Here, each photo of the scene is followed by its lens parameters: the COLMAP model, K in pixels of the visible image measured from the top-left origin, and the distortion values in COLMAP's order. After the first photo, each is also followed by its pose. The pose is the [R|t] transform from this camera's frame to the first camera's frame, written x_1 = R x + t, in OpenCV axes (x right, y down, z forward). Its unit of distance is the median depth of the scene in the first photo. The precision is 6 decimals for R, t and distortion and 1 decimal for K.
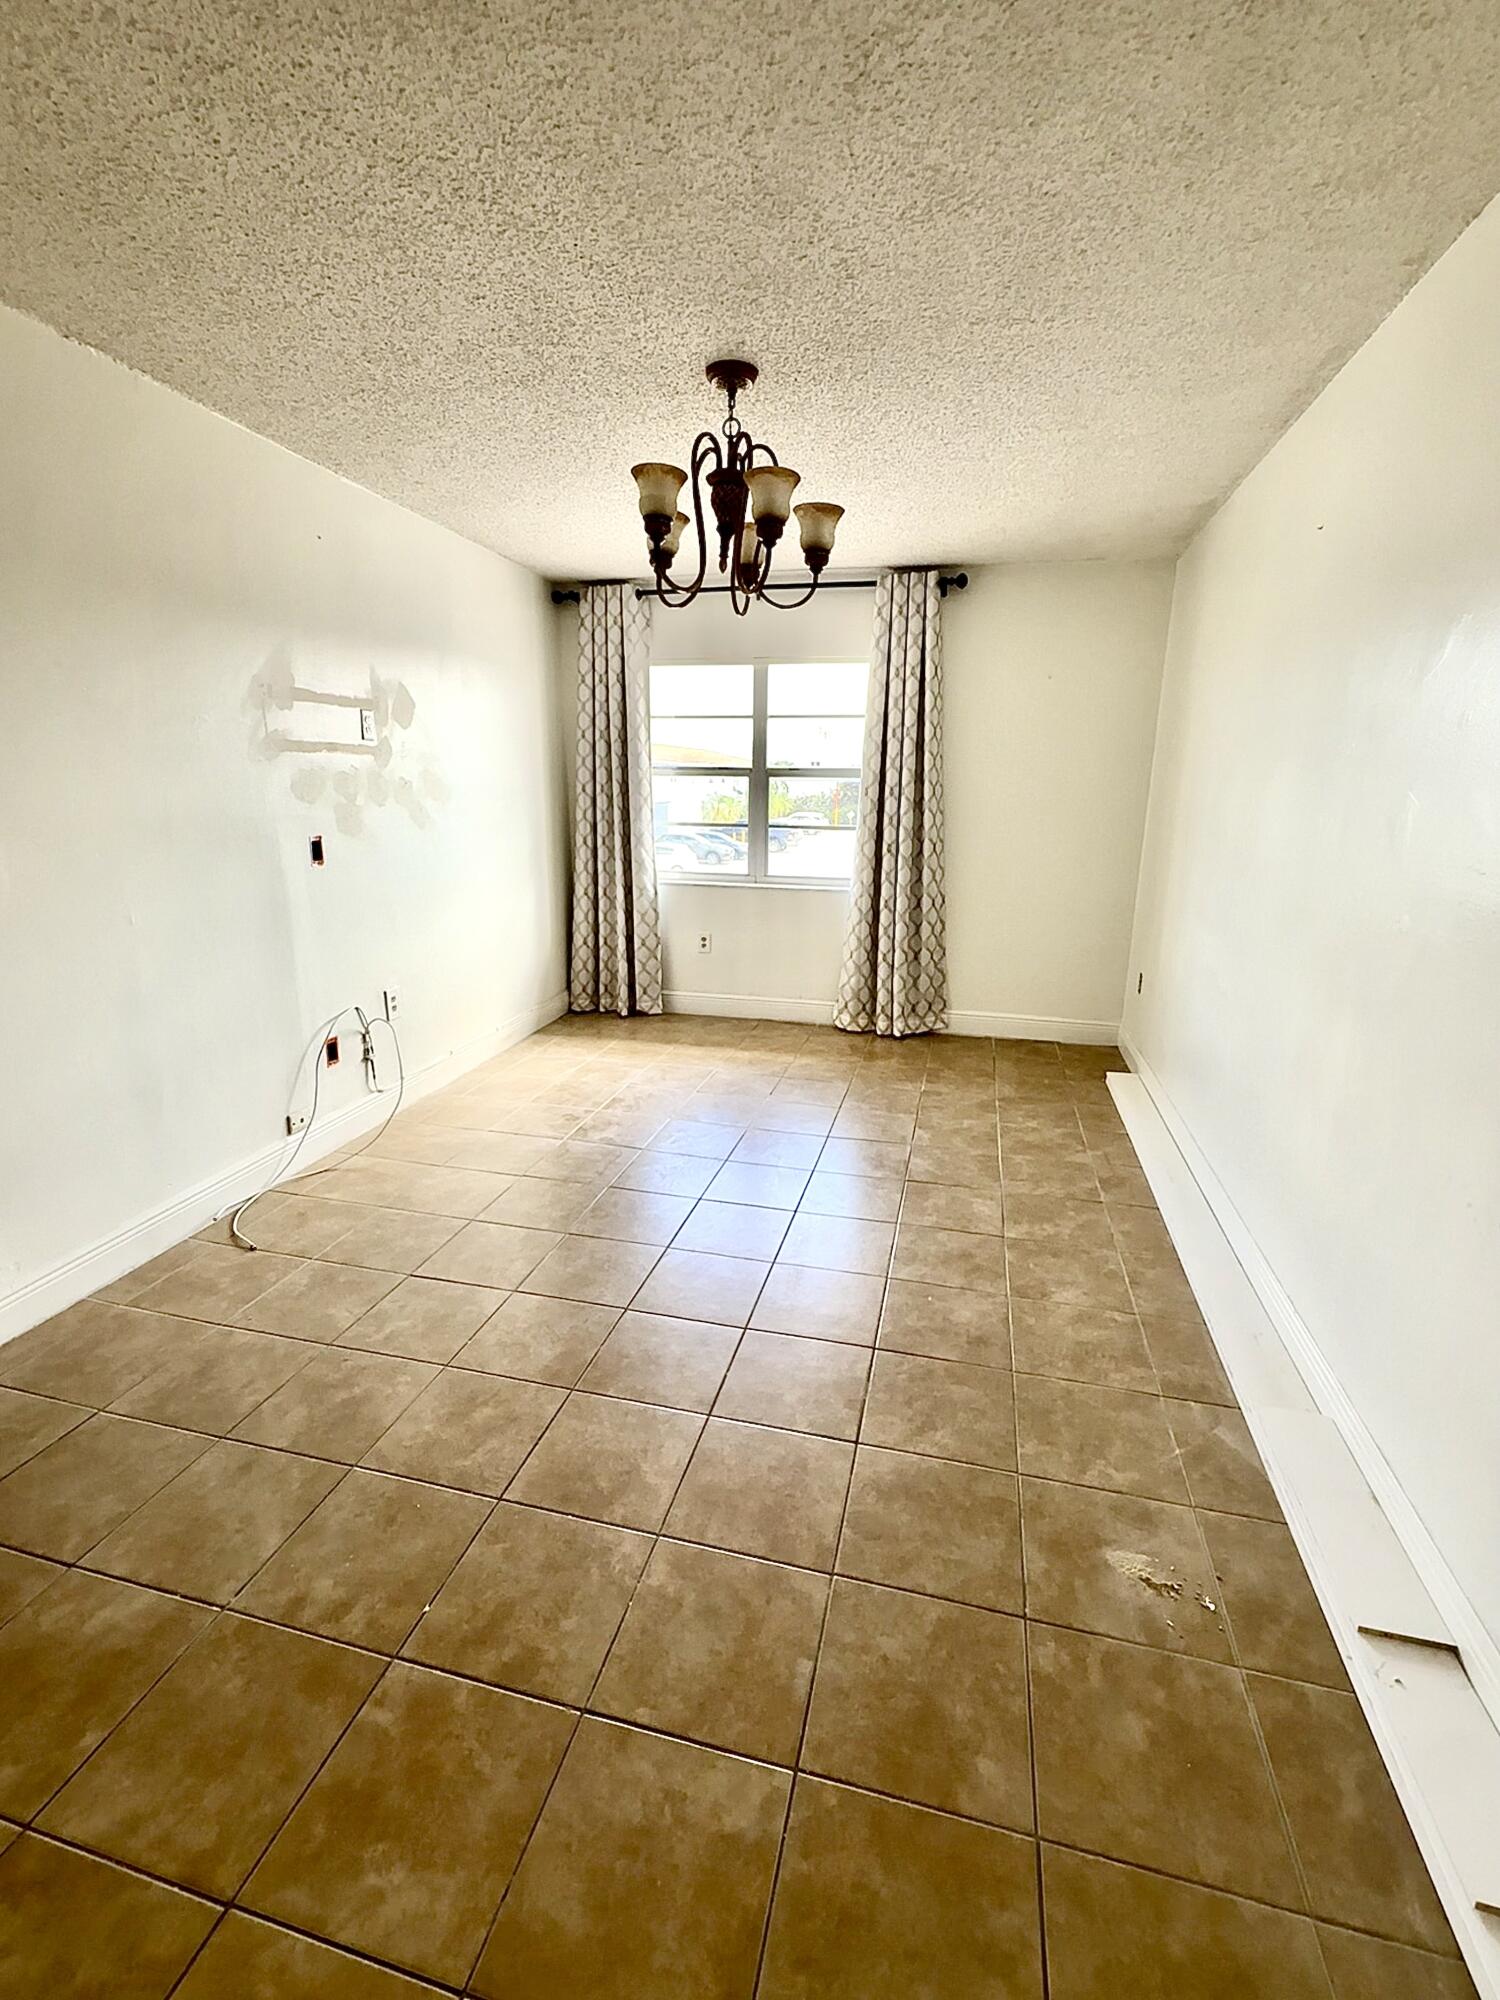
lens RADIAL K [[879.2, 0, 746.9], [0, 879.2, 1006.7], [0, 0, 1]] dist [0.000162, -0.000209]
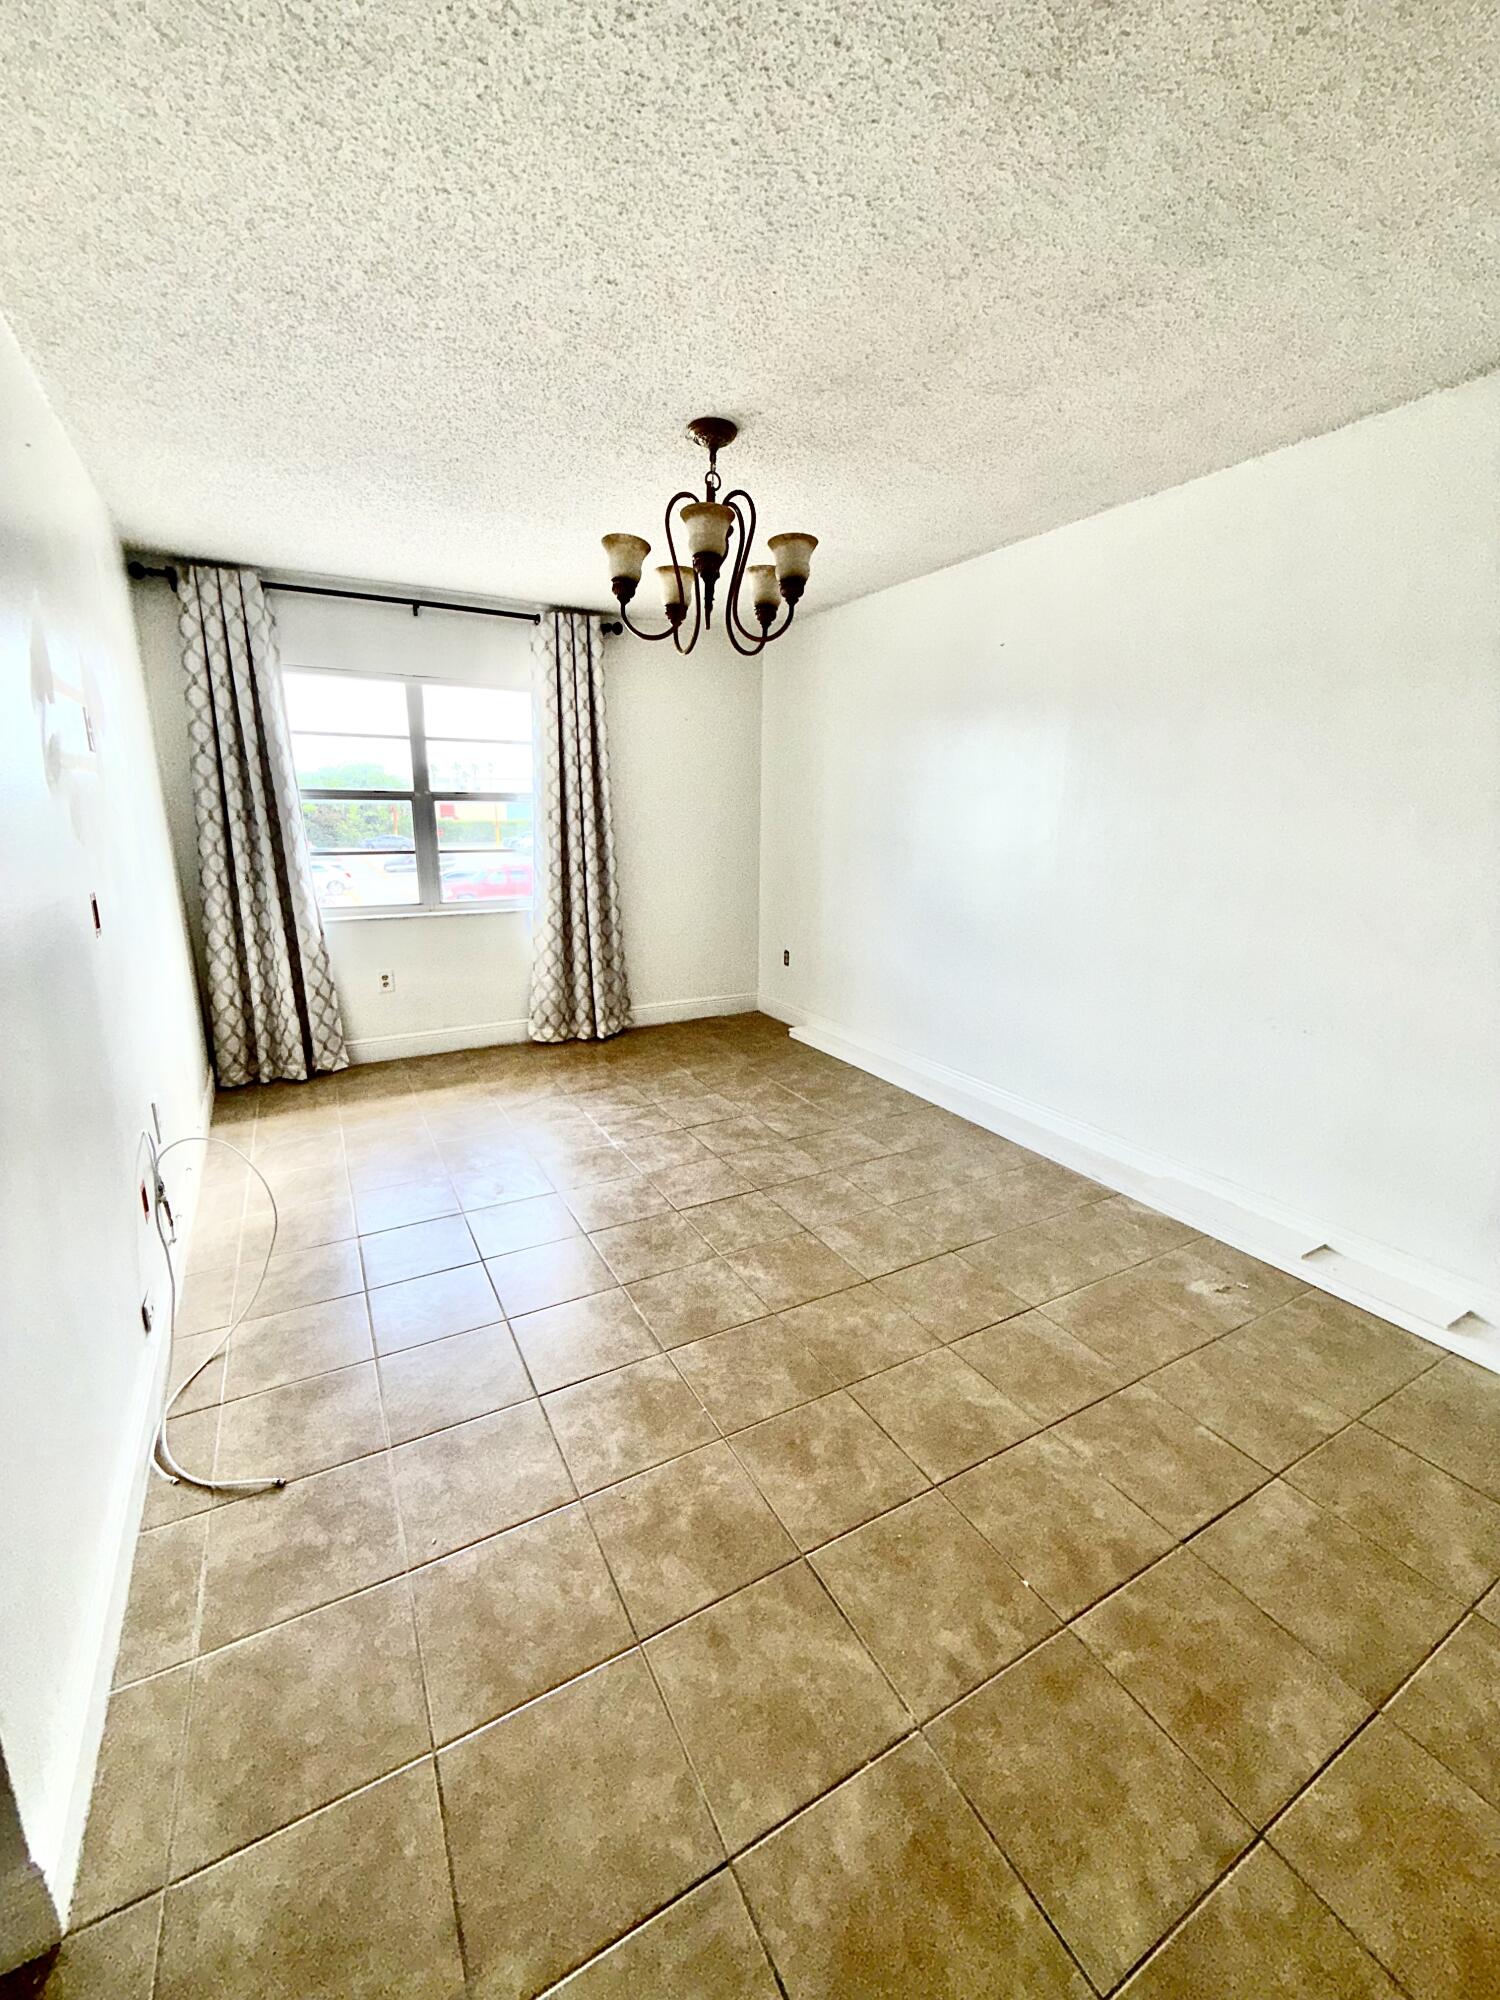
lens RADIAL K [[798.4, 0, 750.0], [0, 798.4, 1000.0], [0, 0, 1]] dist [0.000137, -0.000395]
pose [[0.724677, -0.167148, 0.668509, -0.366300], [0.171202, 0.983389, 0.060292, -0.042779], [-0.667482, 0.070758, 0.741256, 0.144515]]
